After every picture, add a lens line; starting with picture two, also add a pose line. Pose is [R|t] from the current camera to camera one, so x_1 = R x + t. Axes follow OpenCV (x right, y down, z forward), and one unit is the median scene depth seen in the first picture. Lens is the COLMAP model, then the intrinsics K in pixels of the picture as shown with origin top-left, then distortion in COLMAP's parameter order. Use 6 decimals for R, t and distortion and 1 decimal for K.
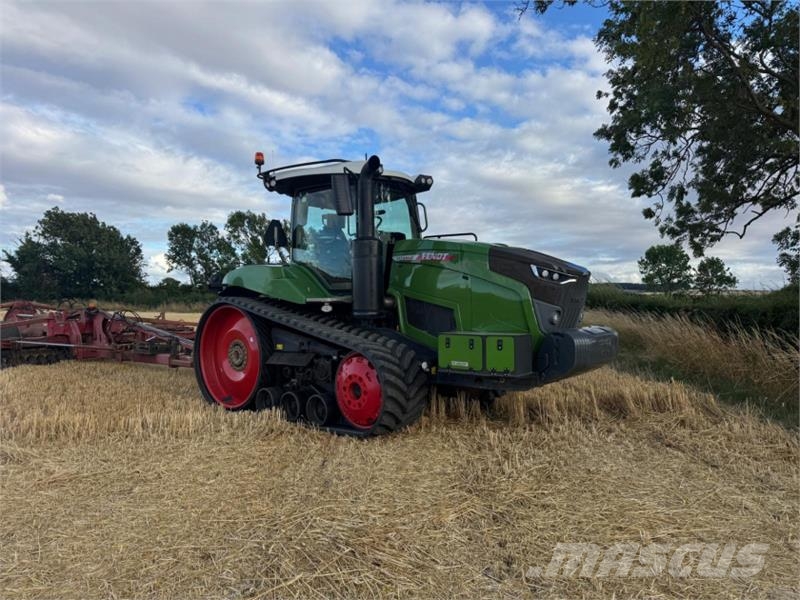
lens RADIAL K [[568.2, 0, 404.7], [0, 568.2, 303.7], [0, 0, 1]] dist [0.015433, -0.006105]
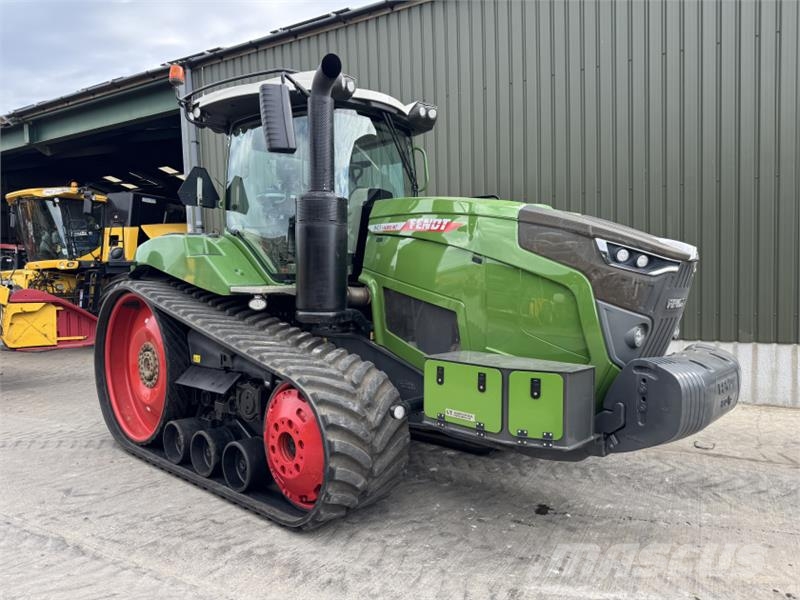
lens RADIAL K [[568.2, 0, 402.0], [0, 568.2, 302.7], [0, 0, 1]] dist [0.015433, -0.006105]
pose [[0.998502, 0.023242, -0.049532, 0.054618], [-0.021526, 0.999159, 0.034910, -0.018748], [0.050301, -0.033791, 0.998162, 0.377352]]
